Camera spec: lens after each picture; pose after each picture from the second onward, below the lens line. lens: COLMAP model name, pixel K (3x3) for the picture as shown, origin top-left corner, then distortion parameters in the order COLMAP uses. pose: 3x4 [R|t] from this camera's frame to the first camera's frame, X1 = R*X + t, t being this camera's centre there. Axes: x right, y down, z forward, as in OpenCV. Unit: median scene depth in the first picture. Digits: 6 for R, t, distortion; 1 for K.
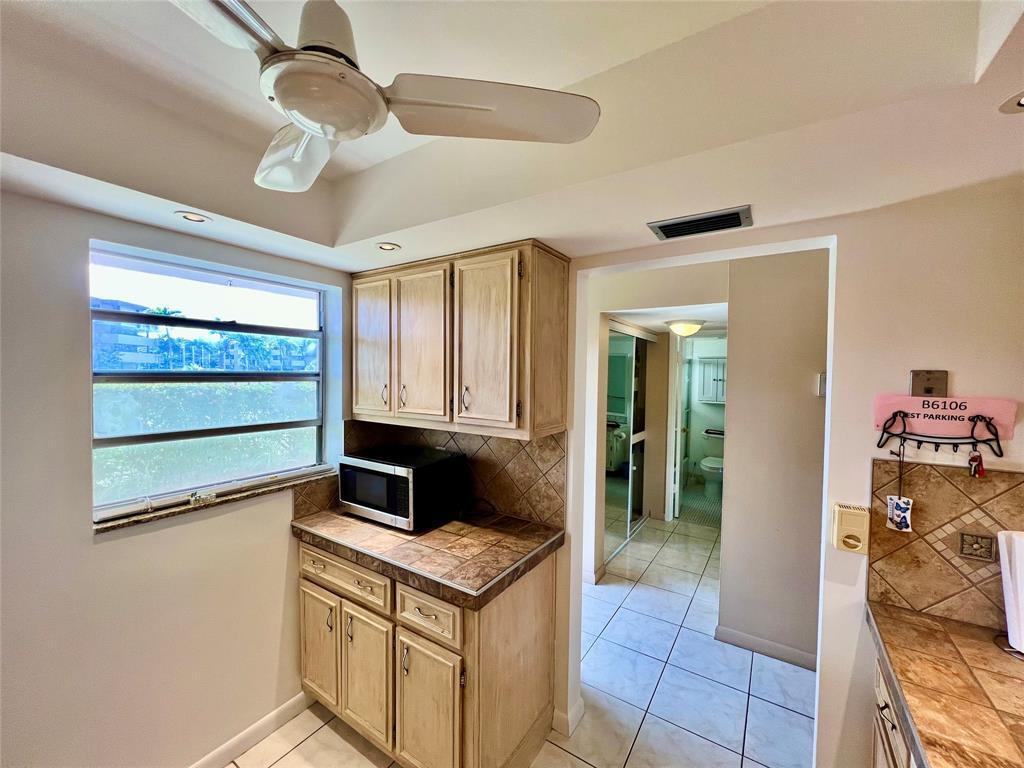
lens RADIAL K [[411.1, 0, 510.7], [0, 411.1, 386.0], [0, 0, 1]] dist [-0.001155, -0.000231]
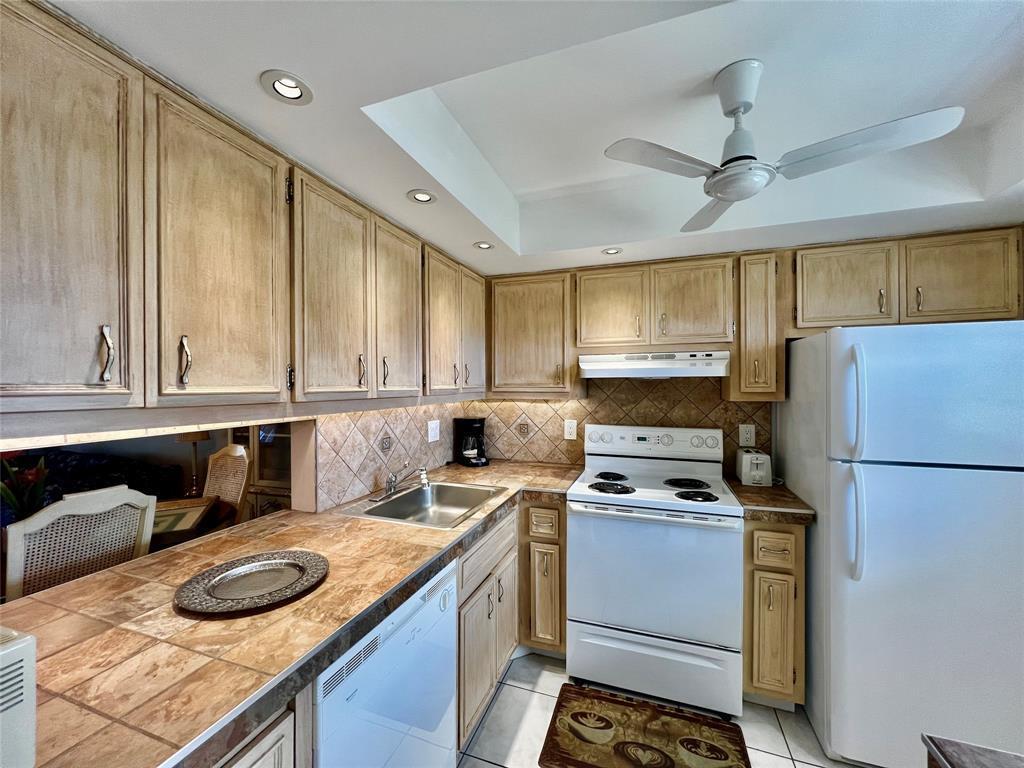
lens RADIAL K [[411.1, 0, 510.7], [0, 411.1, 386.0], [0, 0, 1]] dist [-0.001155, -0.000231]
pose [[-0.970598, -0.008121, -0.240570, 0.550963], [-0.017705, 0.999132, 0.037704, 0.095107], [0.240055, 0.040854, -0.969899, 1.448089]]
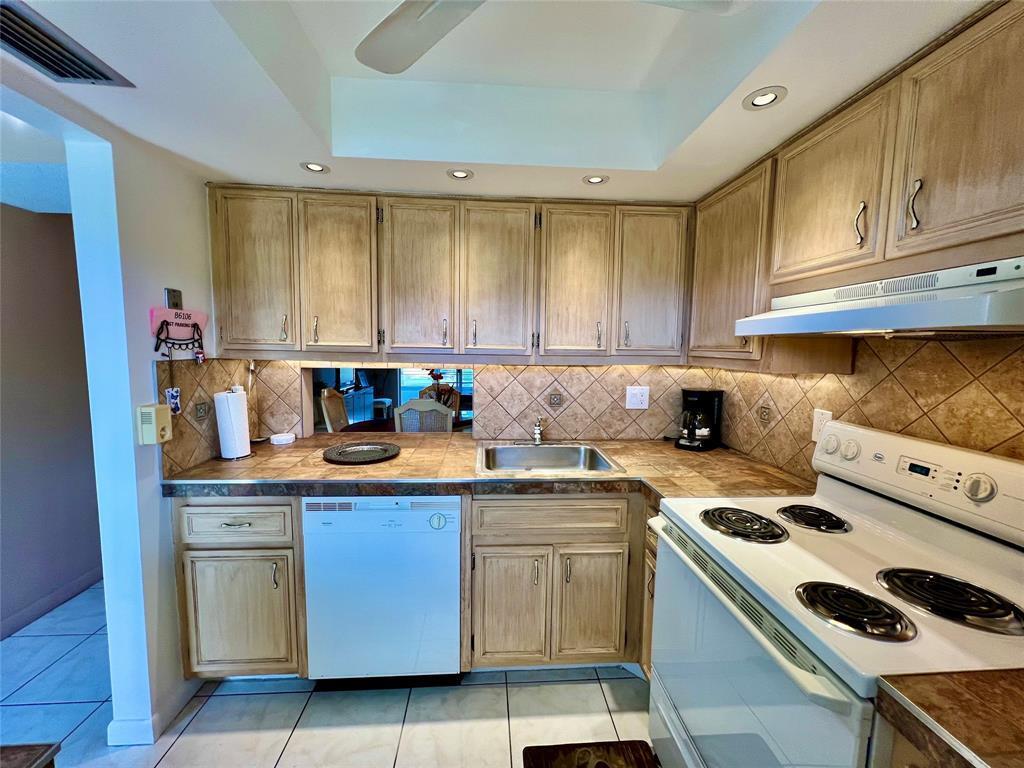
lens RADIAL K [[411.1, 0, 510.7], [0, 411.1, 386.0], [0, 0, 1]] dist [-0.001155, -0.000231]
pose [[-0.601755, -0.098295, 0.792609, -0.707867], [0.008086, 0.991597, 0.129111, 0.107178], [-0.798640, 0.084102, -0.595904, 0.929158]]
